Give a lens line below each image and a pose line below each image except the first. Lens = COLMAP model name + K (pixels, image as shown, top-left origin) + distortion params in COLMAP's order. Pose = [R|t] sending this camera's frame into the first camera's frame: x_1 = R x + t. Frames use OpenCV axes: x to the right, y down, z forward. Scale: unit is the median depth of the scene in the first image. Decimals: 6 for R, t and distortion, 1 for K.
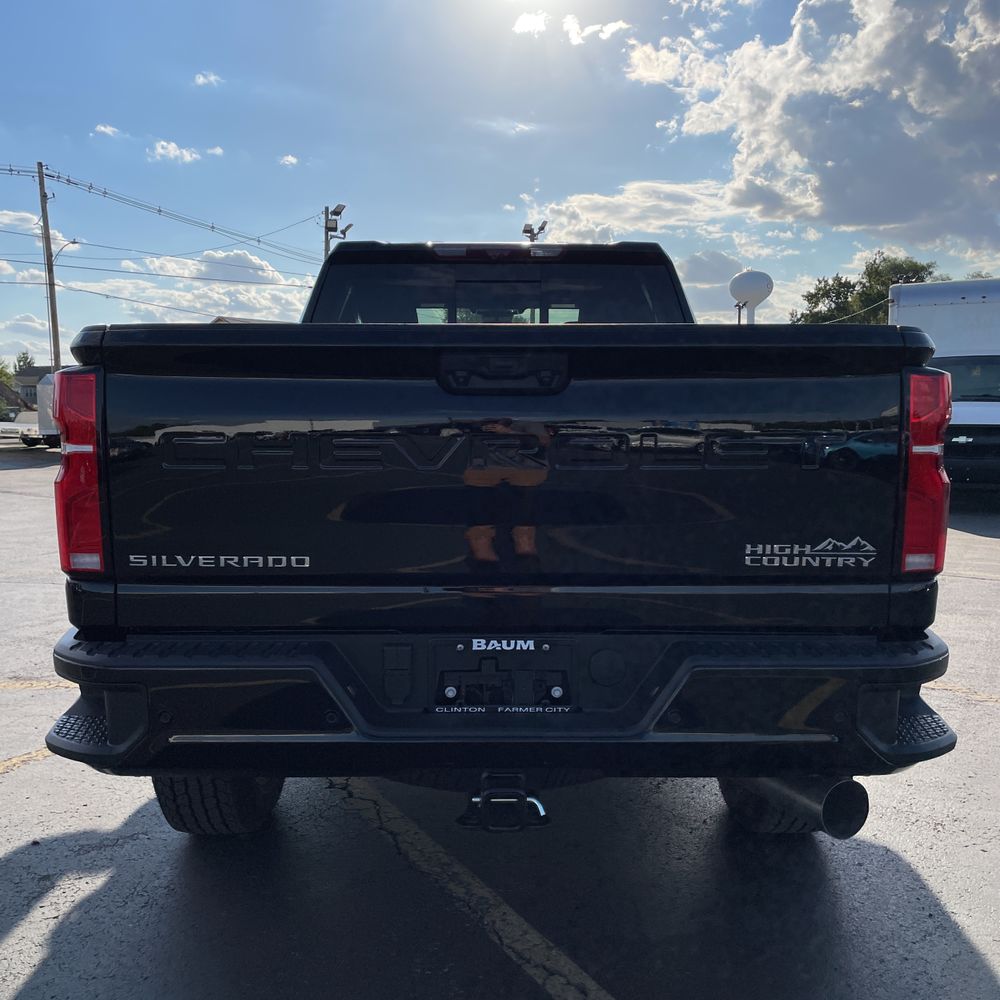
lens RADIAL K [[1001.1, 0, 496.3], [0, 1001.1, 500.7], [0, 0, 1]] dist [0.113595, -0.132177]
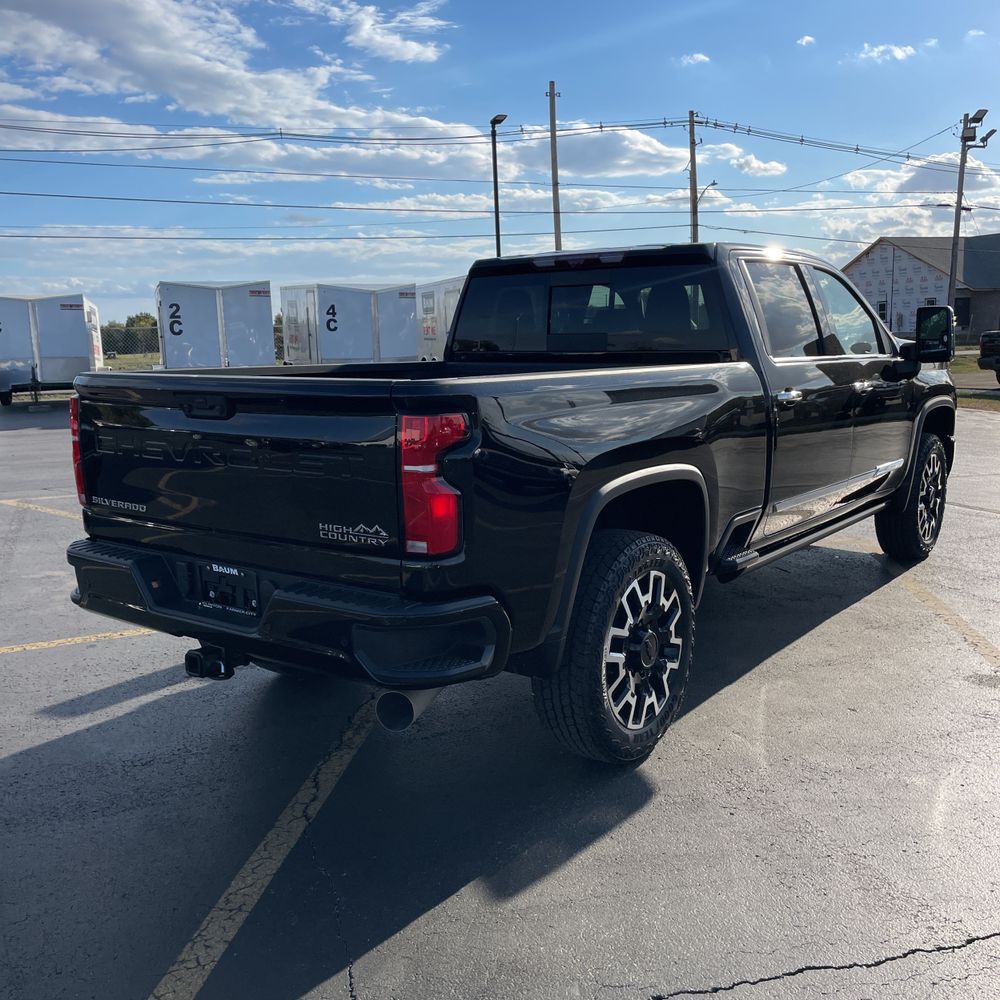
lens RADIAL K [[1011.5, 0, 511.1], [0, 1011.5, 495.4], [0, 0, 1]] dist [0.090229, -0.129477]
pose [[0.806731, 0.081829, -0.585225, 0.995148], [-0.041441, 0.995762, 0.082106, -0.098353], [0.589463, -0.041985, 0.806703, -0.044560]]
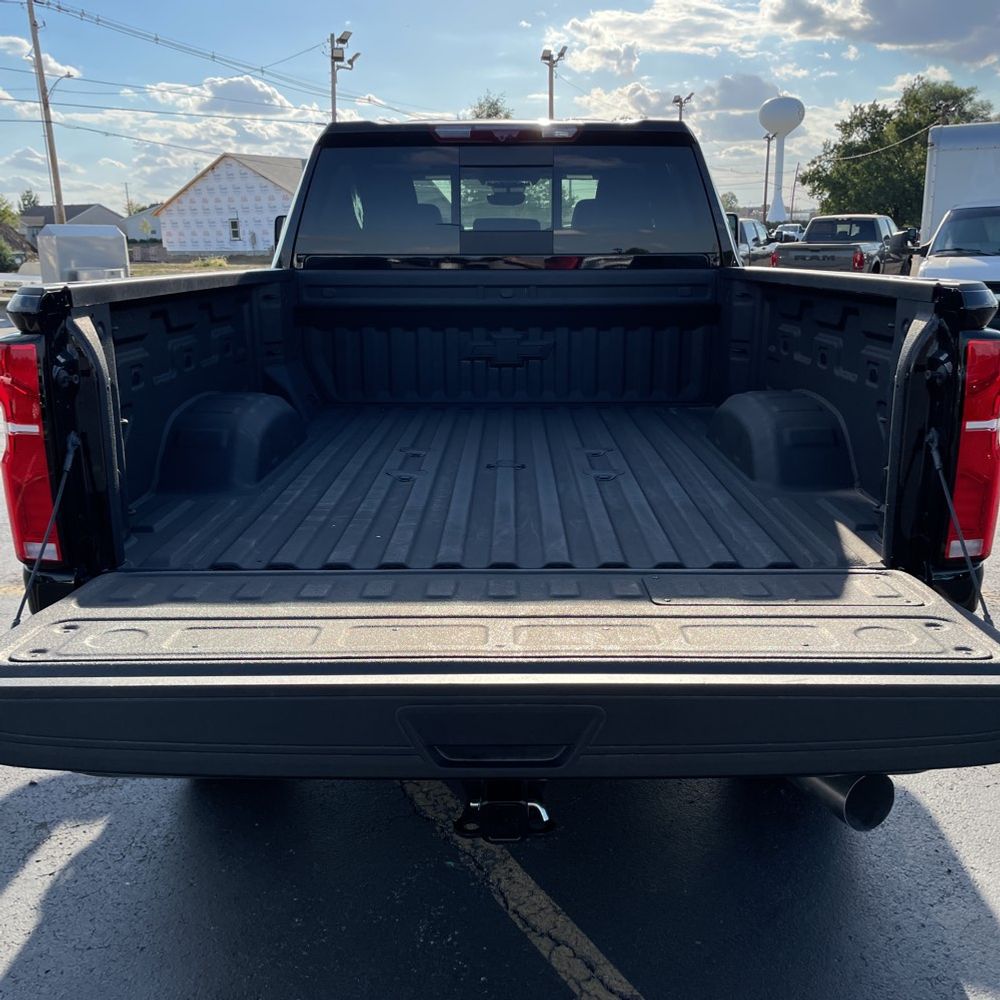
lens RADIAL K [[1007.8, 0, 508.6], [0, 1007.8, 485.4], [0, 0, 1]] dist [0.079463, -0.083814]
pose [[0.999967, -0.003821, -0.007129, 0.013874], [0.004773, 0.990317, 0.138743, -0.090466], [0.006530, -0.138772, 0.990303, 0.082249]]
